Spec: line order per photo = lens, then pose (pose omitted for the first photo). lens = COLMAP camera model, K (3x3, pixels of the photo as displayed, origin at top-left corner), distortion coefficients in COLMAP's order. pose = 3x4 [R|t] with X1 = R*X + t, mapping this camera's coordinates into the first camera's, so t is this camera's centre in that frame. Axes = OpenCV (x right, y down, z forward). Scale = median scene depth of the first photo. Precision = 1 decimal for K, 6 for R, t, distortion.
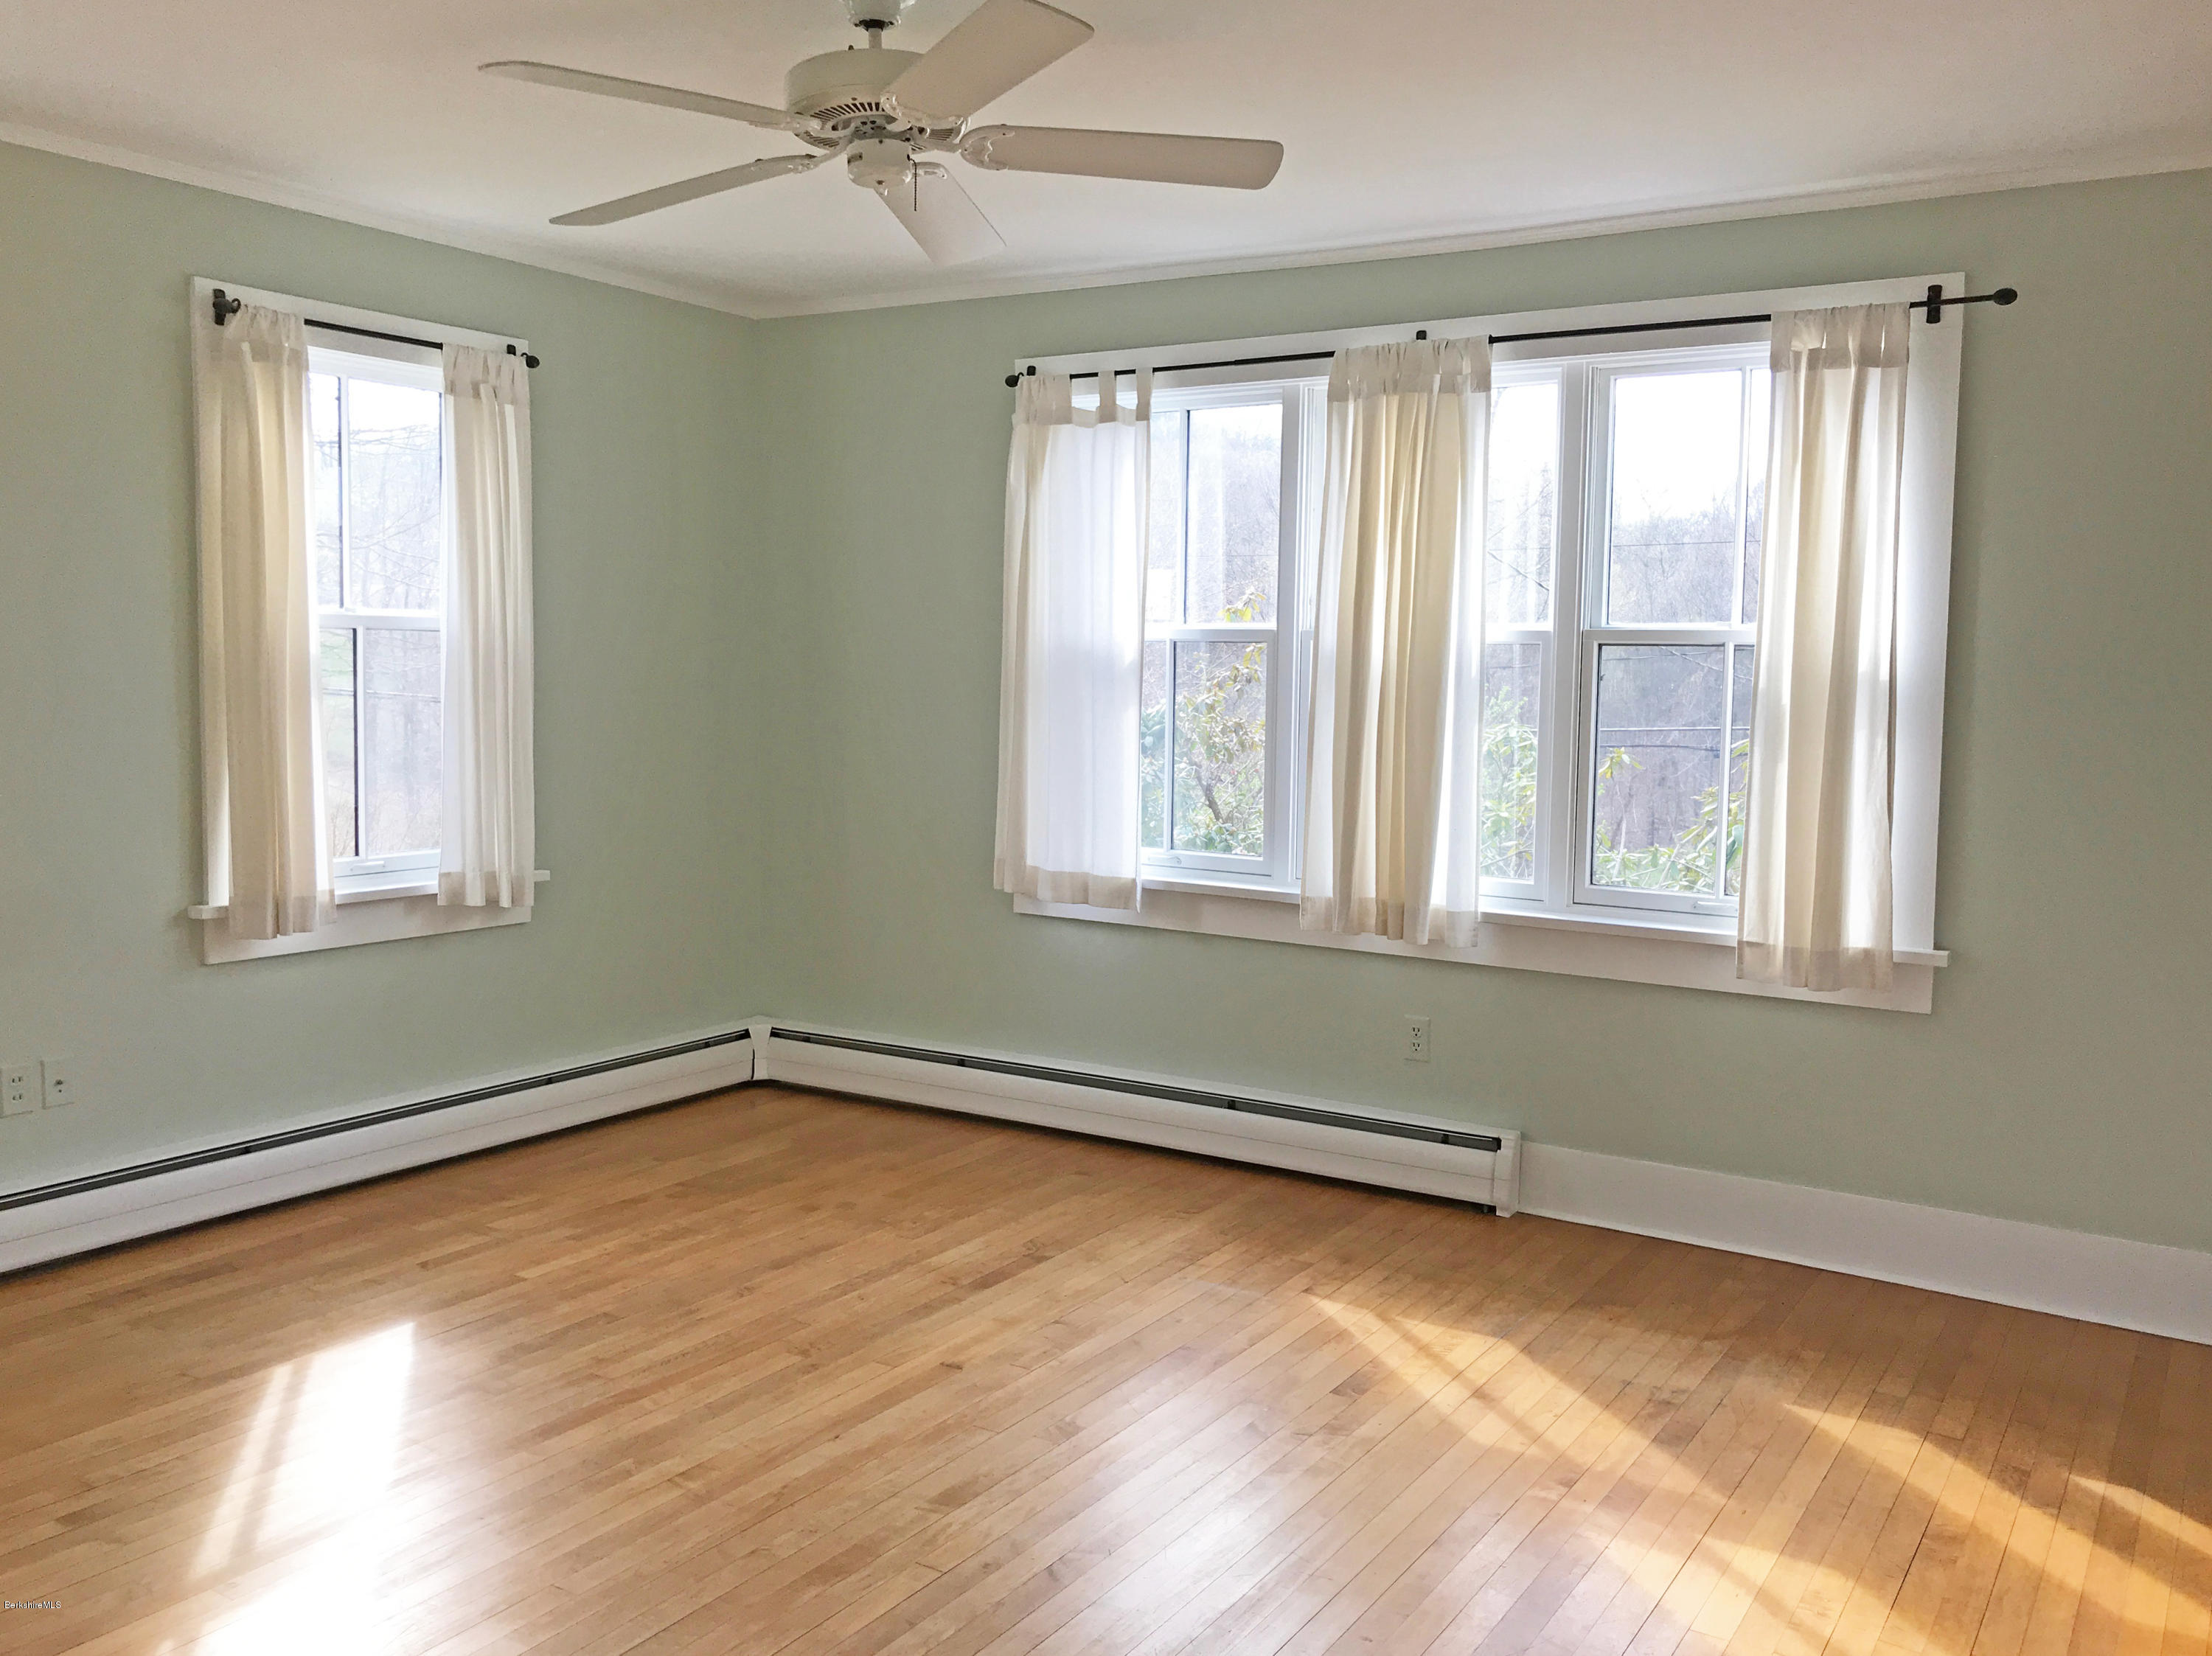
lens RADIAL K [[1855.9, 0, 1107.2], [0, 1855.9, 831.3], [0, 0, 1]] dist [0.052325, -0.005694]
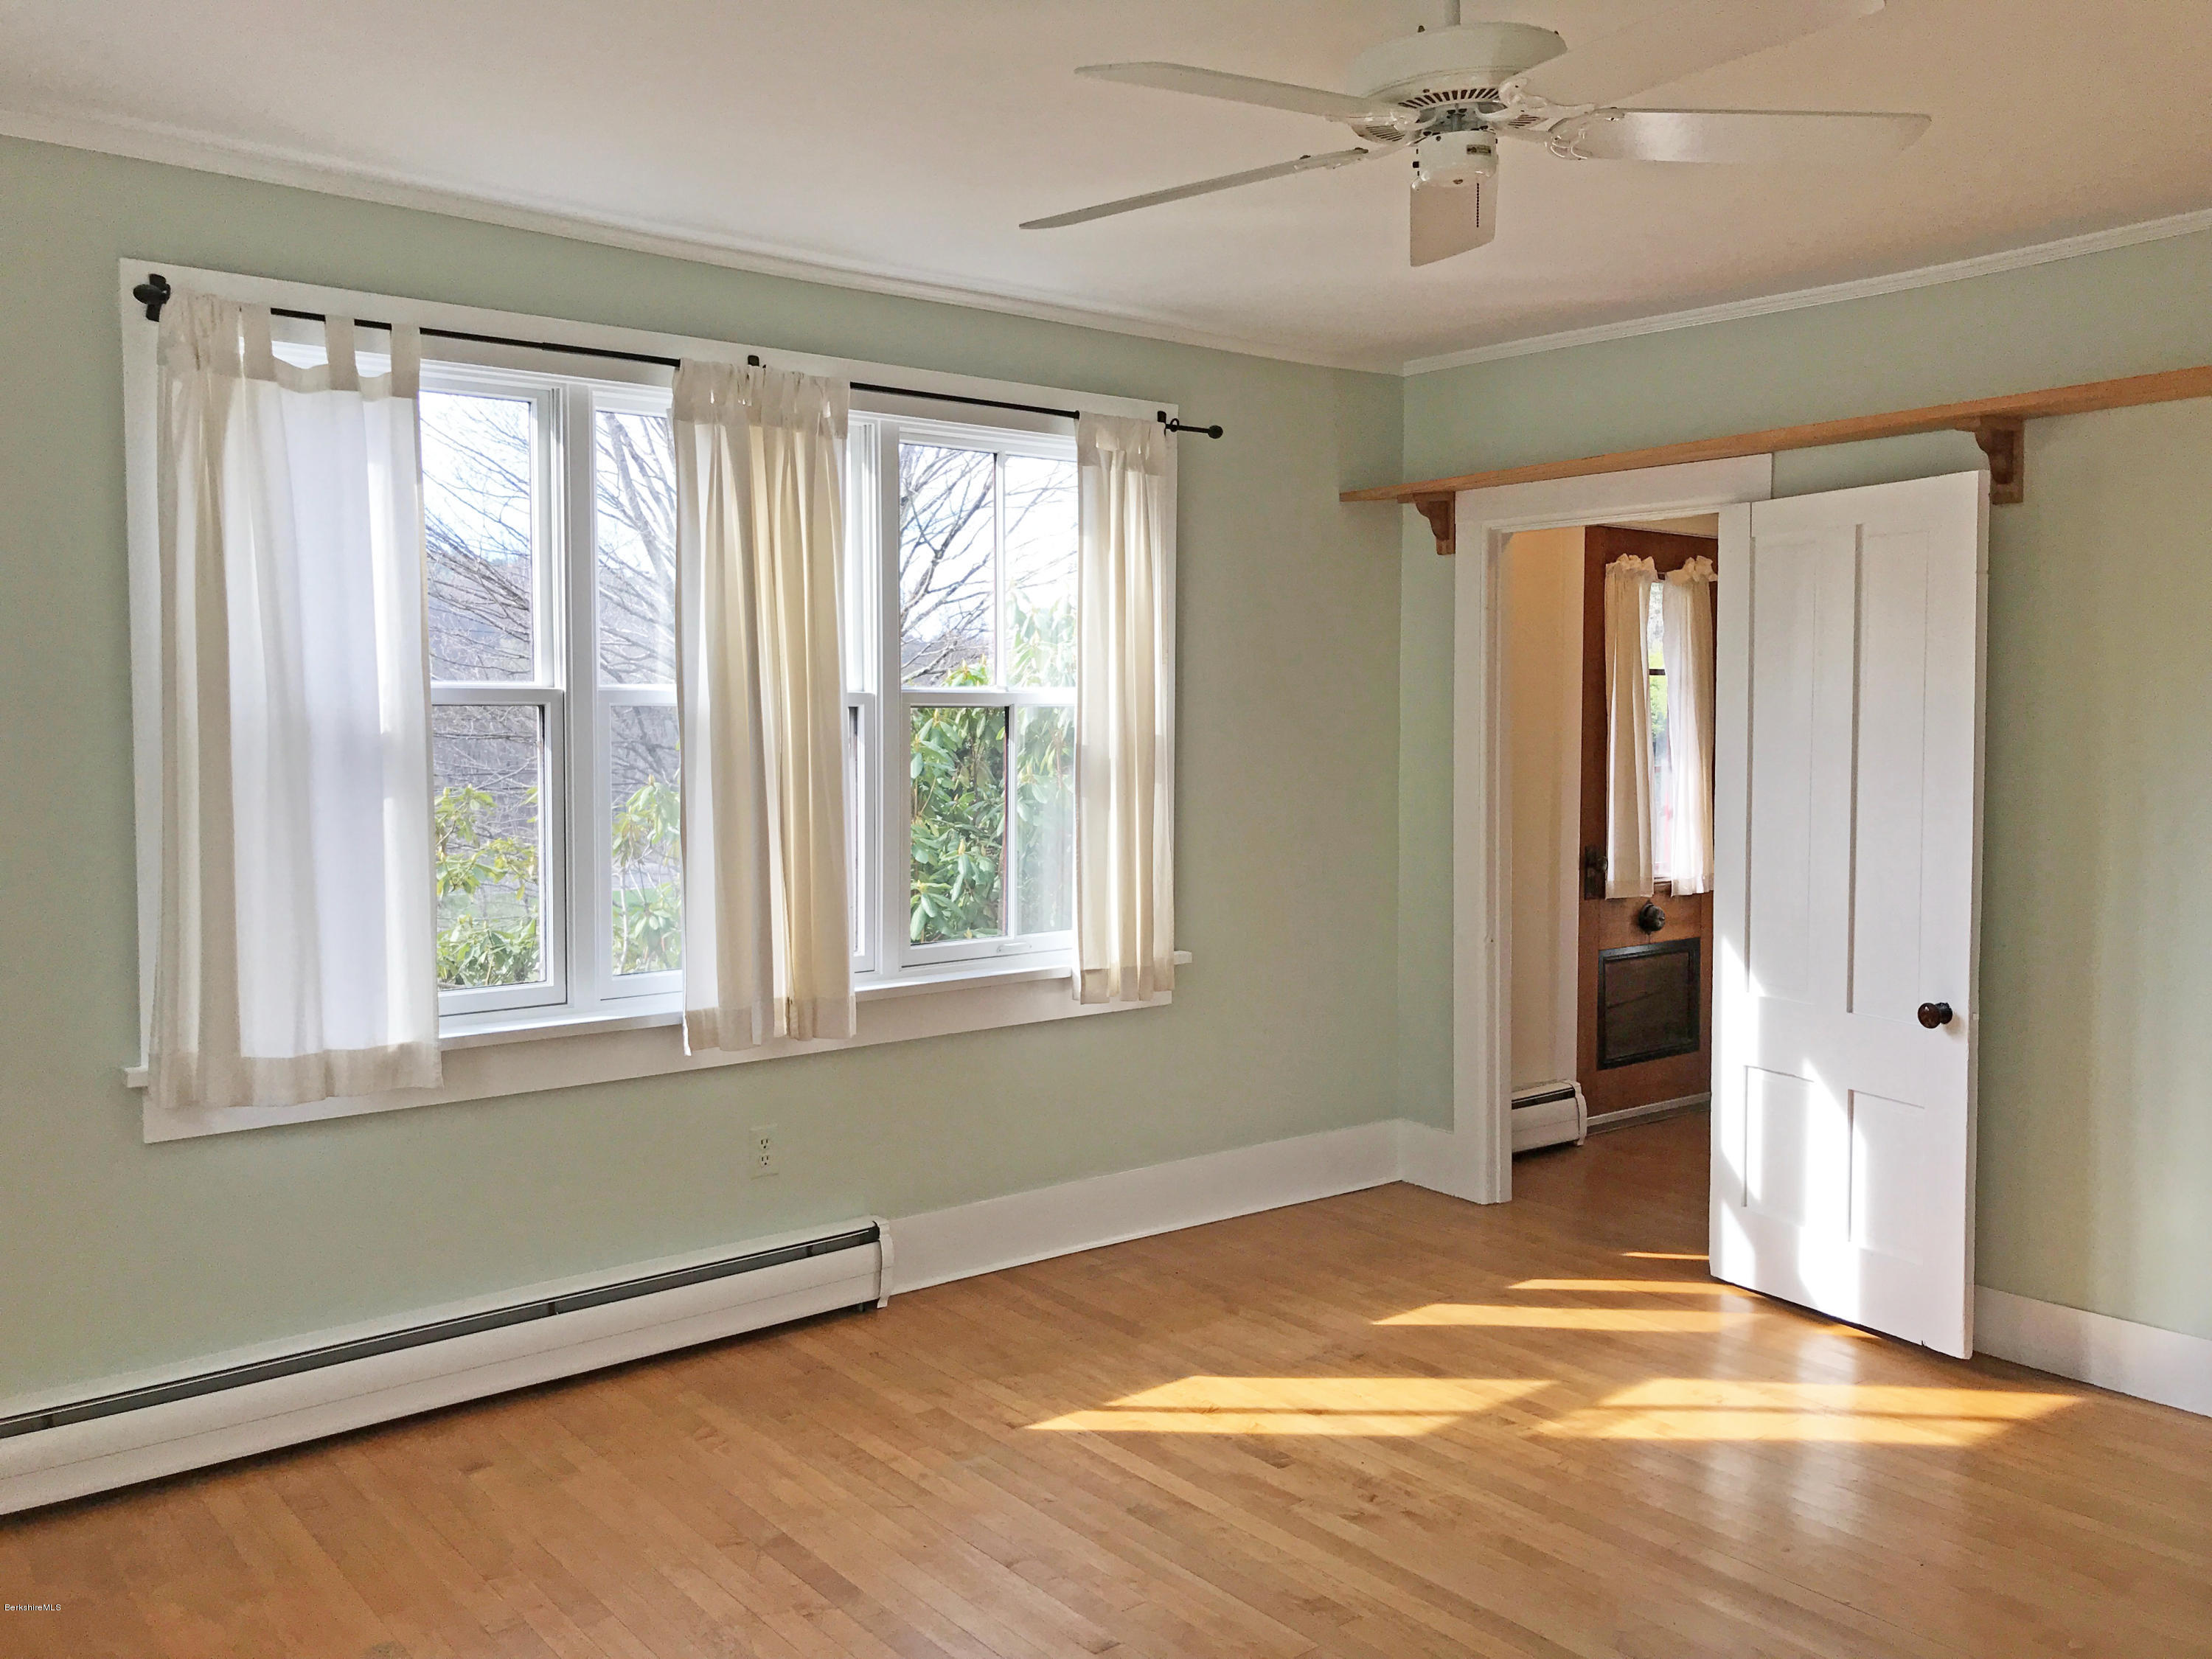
lens RADIAL K [[1856.0, 0, 1105.7], [0, 1856.0, 815.1], [0, 0, 1]] dist [0.052325, -0.005694]
pose [[0.315612, -0.075120, 0.945910, -0.645116], [0.093947, 0.994437, 0.047627, -0.078765], [-0.944226, 0.073833, 0.320914, 0.582618]]
